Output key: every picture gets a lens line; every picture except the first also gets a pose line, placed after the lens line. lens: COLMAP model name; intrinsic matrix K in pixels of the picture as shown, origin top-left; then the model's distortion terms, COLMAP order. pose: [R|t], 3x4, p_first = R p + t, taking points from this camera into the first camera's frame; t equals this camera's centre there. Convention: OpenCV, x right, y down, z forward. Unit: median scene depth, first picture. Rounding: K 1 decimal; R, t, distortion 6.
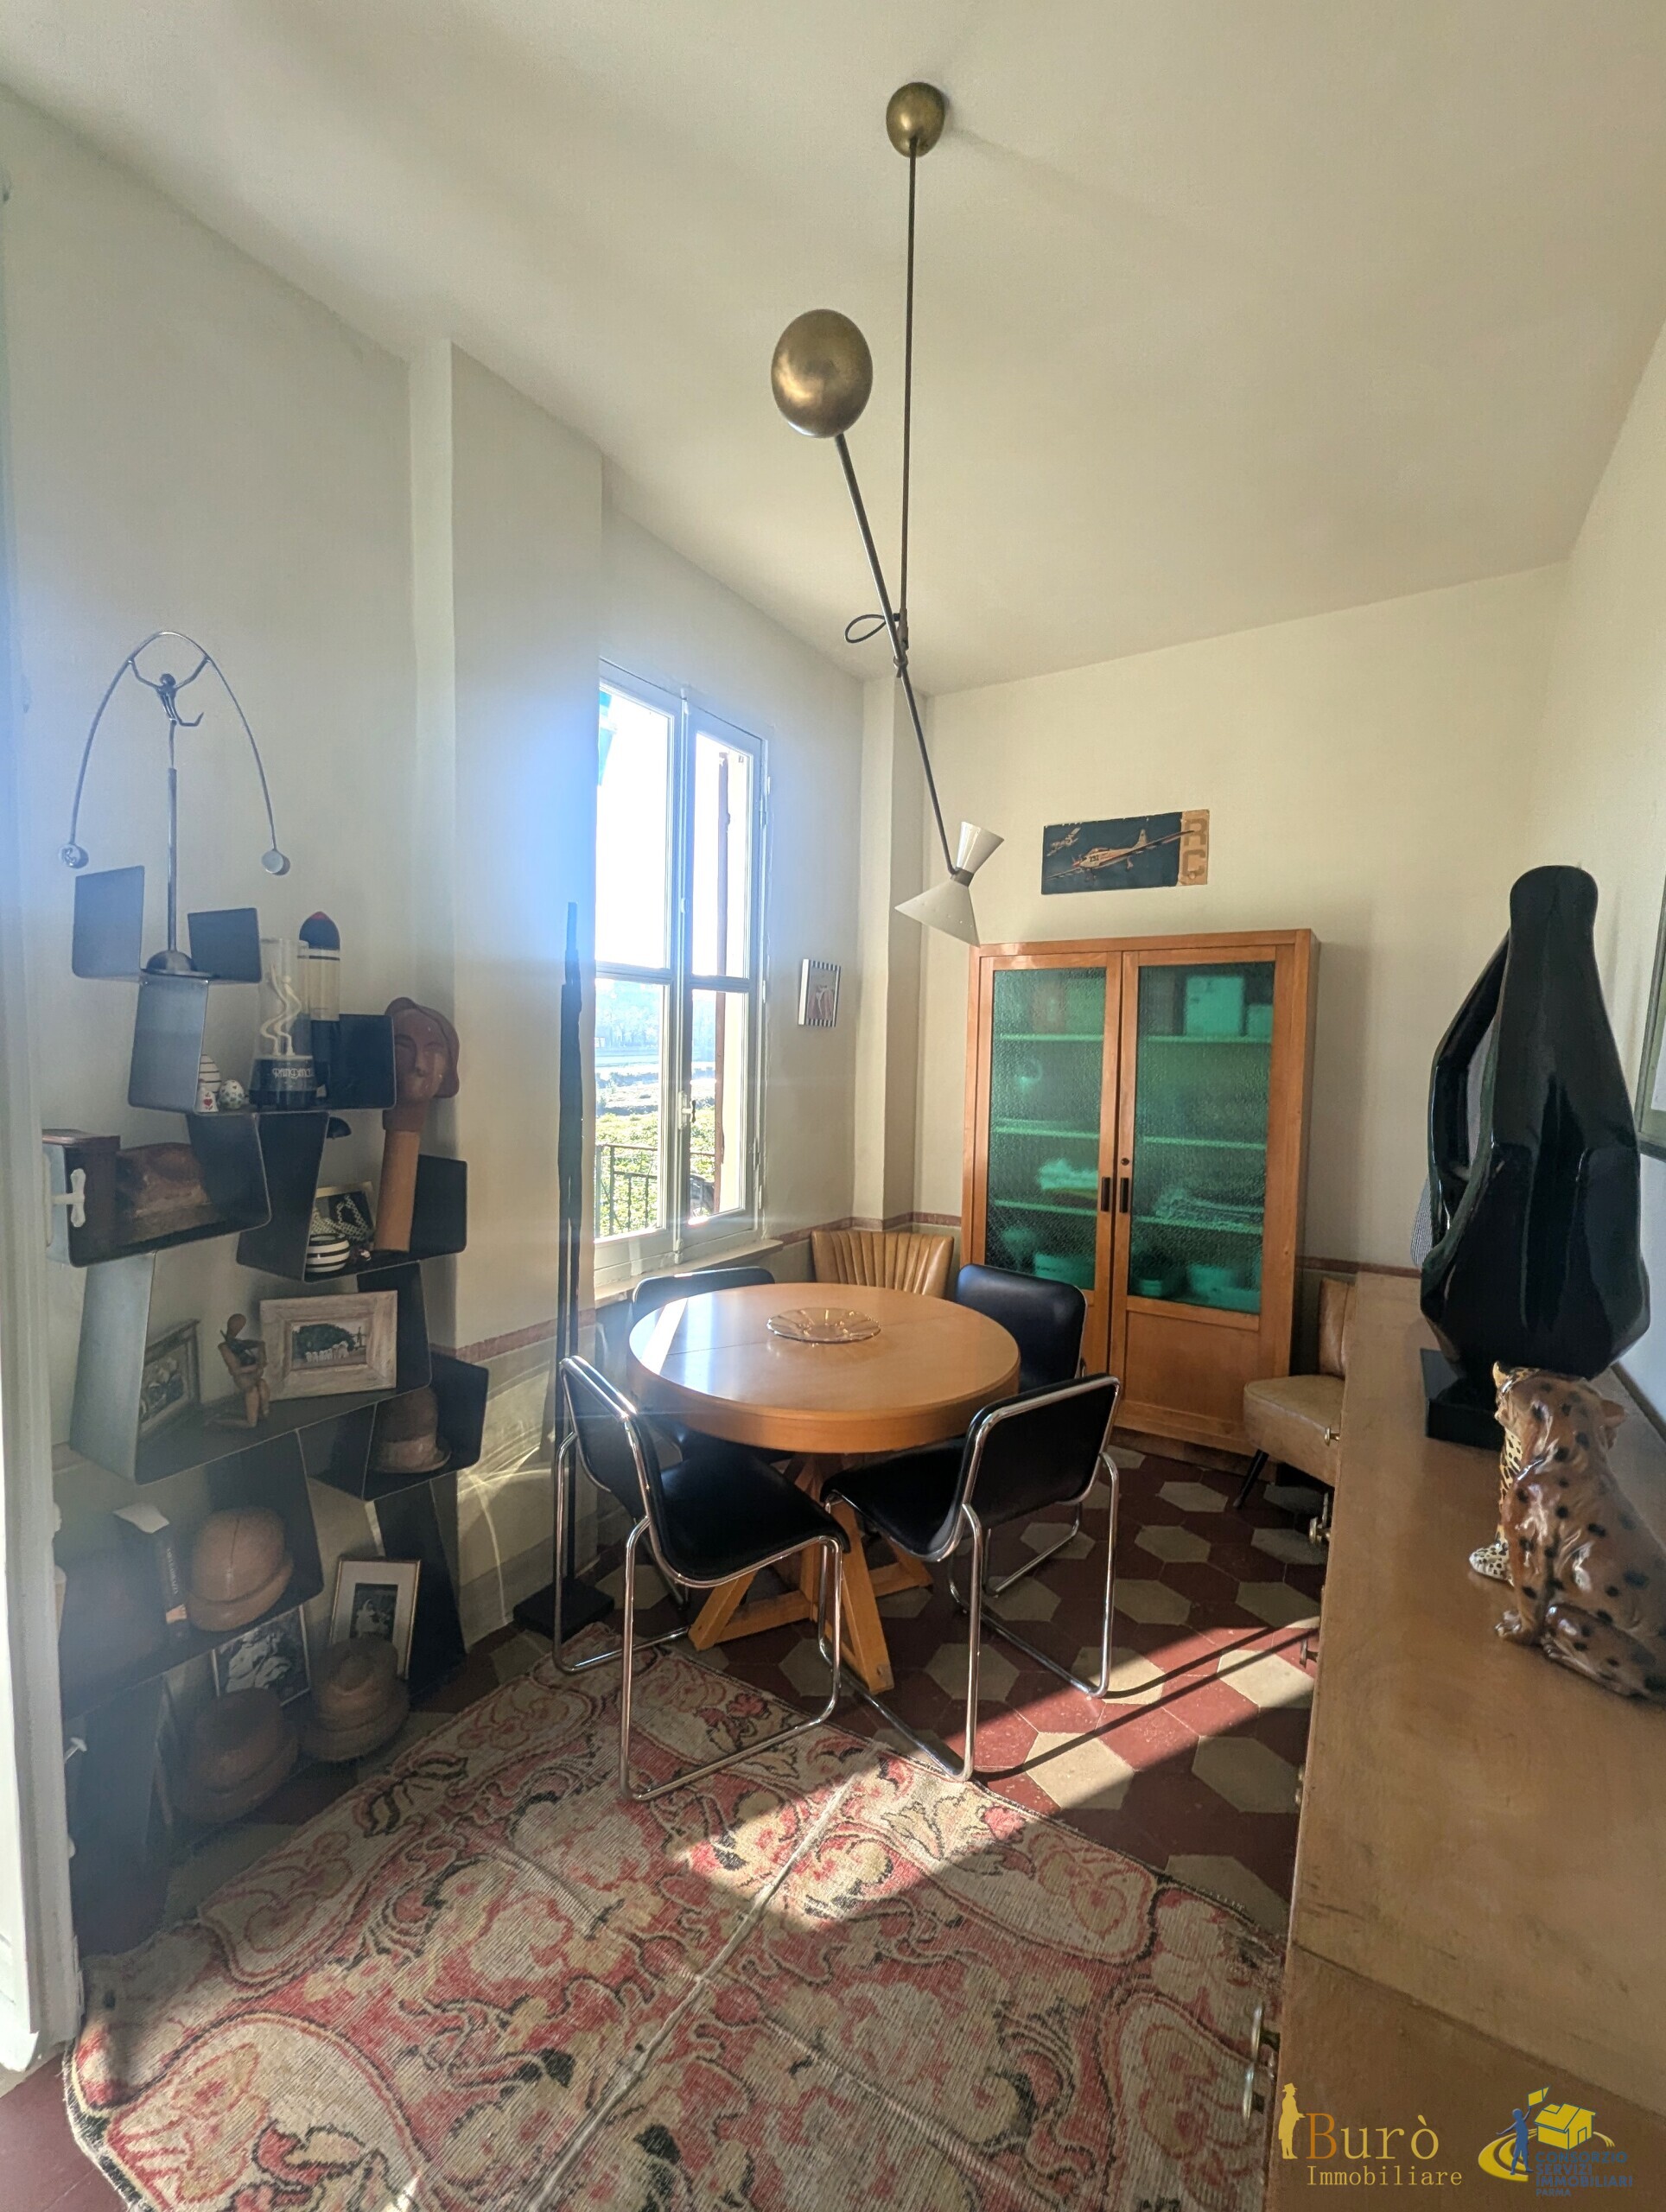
lens RADIAL K [[919.9, 0, 821.7], [0, 919.9, 1098.8], [0, 0, 1]] dist [0.001926, -0.001443]
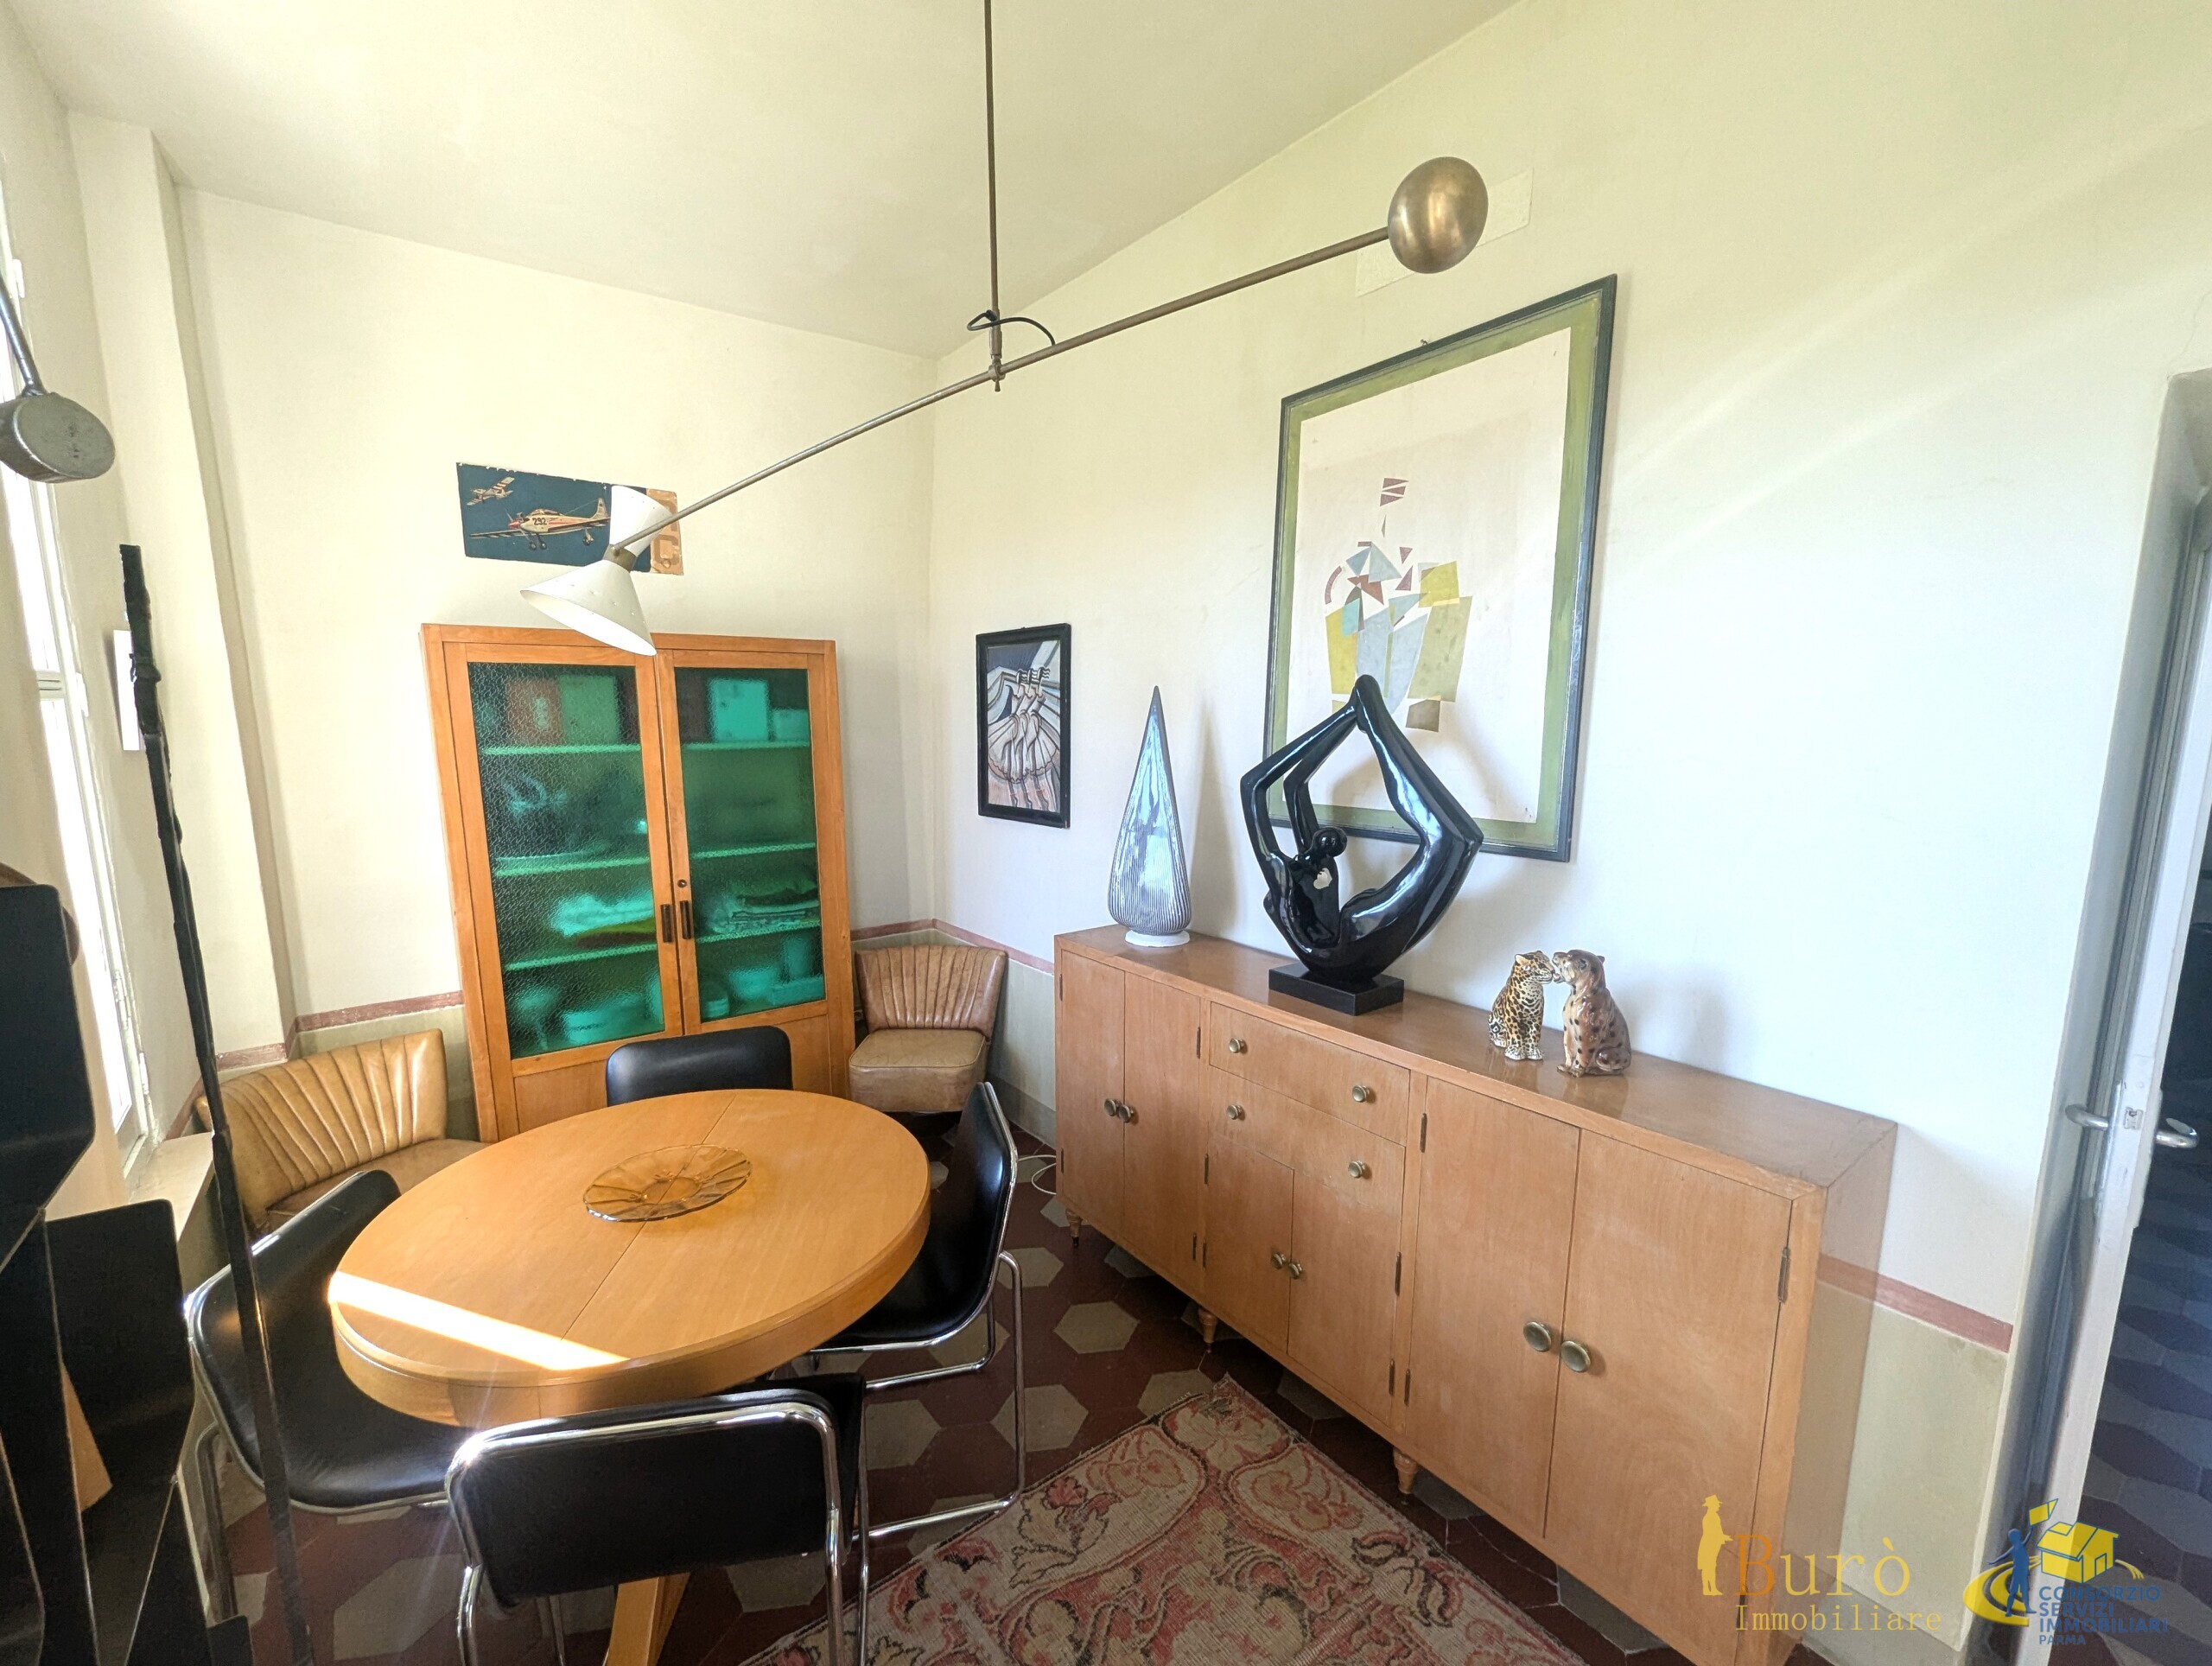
lens RADIAL K [[919.9, 0, 1092.4], [0, 919.9, 849.8], [0, 0, 1]] dist [0.001926, -0.001443]
pose [[0.374108, -0.160039, 0.913472, -0.374761], [0.061439, 0.987110, 0.147778, -0.080830], [-0.925348, 0.000838, 0.379119, 0.297572]]
